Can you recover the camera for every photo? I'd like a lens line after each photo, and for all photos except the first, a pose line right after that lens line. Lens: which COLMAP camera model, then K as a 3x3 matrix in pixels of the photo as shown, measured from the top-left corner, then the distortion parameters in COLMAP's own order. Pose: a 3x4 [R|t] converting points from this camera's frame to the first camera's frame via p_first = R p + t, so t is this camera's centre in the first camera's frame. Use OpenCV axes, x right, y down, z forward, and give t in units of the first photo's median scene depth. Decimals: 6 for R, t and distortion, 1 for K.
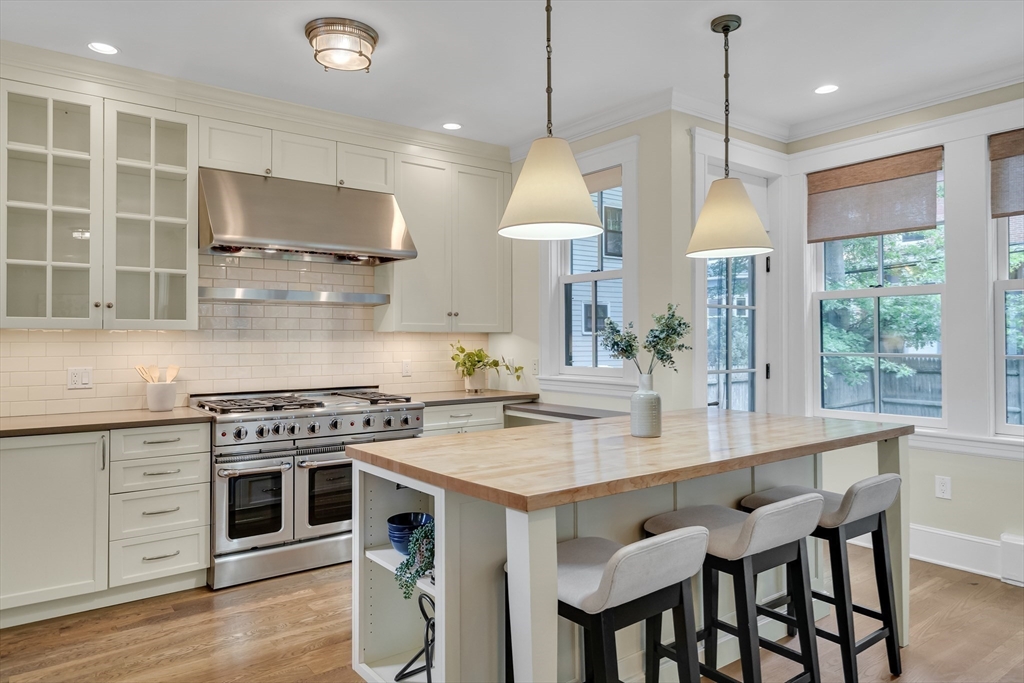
lens RADIAL K [[679.2, 0, 519.7], [0, 679.2, 333.2], [0, 0, 1]] dist [-0.000602, -0.000246]
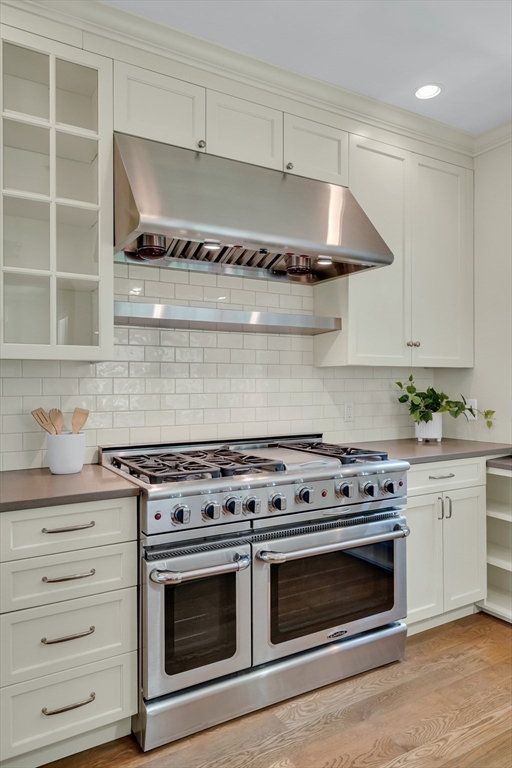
lens RADIAL K [[509.4, 0, 251.1], [0, 509.4, 384.2], [0, 0, 1]] dist [-0.000602, -0.000246]
pose [[0.992115, -0.001339, -0.125321, -0.267511], [0.002494, 0.999956, 0.009062, 0.016125], [0.125303, -0.009303, 0.992075, 0.493947]]
